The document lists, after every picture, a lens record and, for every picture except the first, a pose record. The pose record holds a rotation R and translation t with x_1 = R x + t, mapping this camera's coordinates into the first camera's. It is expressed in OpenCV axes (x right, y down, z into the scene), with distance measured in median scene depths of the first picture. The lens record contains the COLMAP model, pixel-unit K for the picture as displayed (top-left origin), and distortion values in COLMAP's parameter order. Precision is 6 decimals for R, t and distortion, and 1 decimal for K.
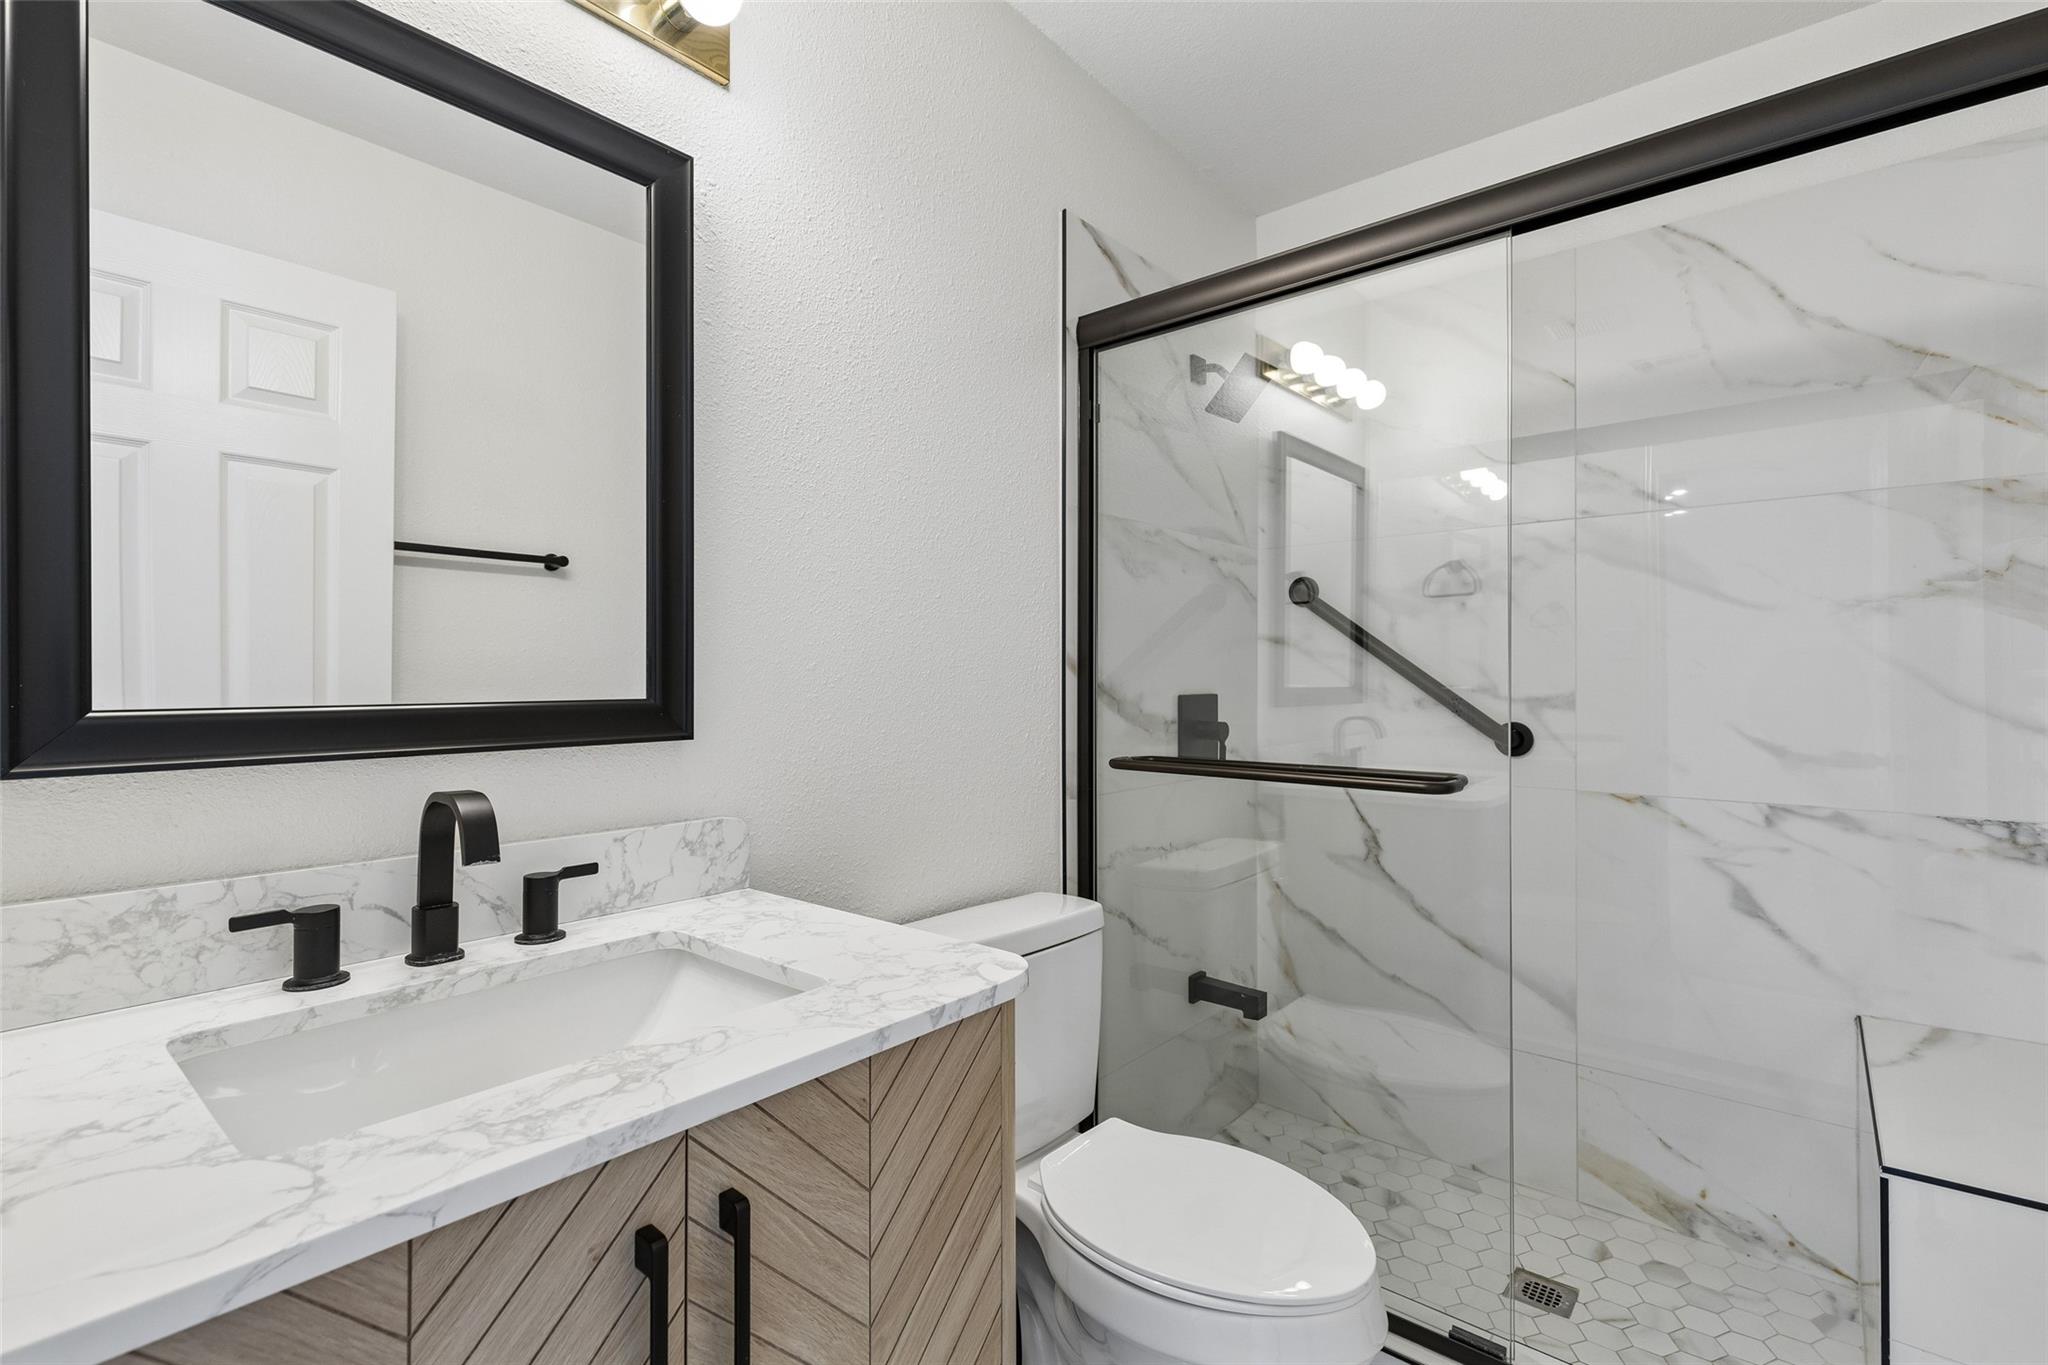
lens RADIAL K [[929.7, 0, 1027.8], [0, 929.7, 673.0], [0, 0, 1]] dist [0.013202, -0.000760]
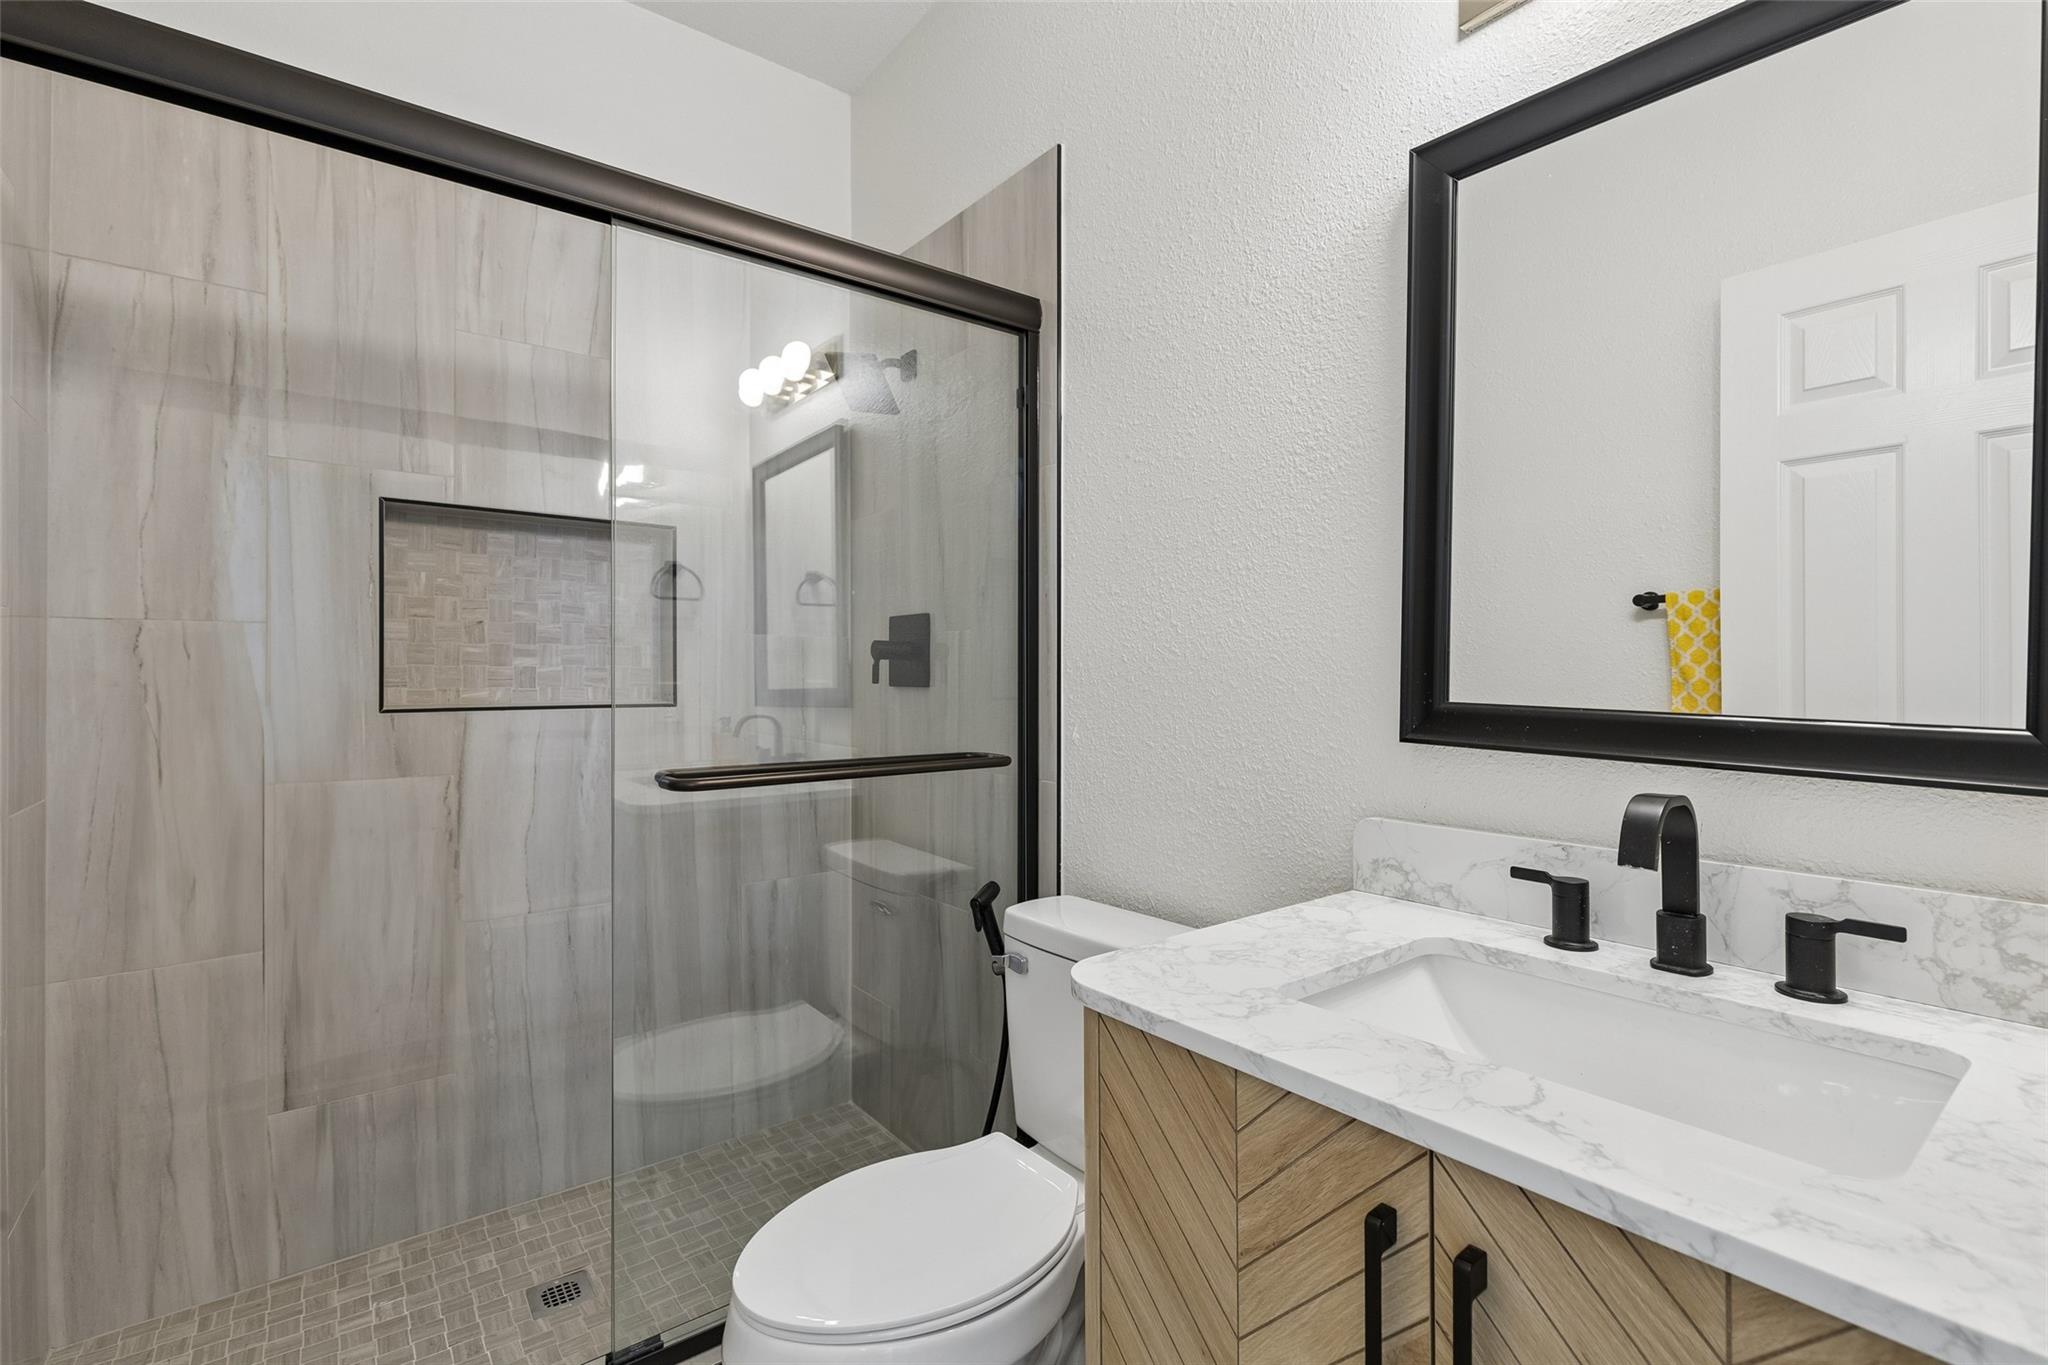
lens RADIAL K [[929.7, 0, 1027.2], [0, 929.7, 684.8], [0, 0, 1]] dist [0.013202, -0.000760]
pose [[-0.175364, 0.001321, -0.984503, 0.450123], [0.003518, 0.999994, 0.000715, 0.014349], [0.984497, -0.003338, -0.175368, 0.546676]]
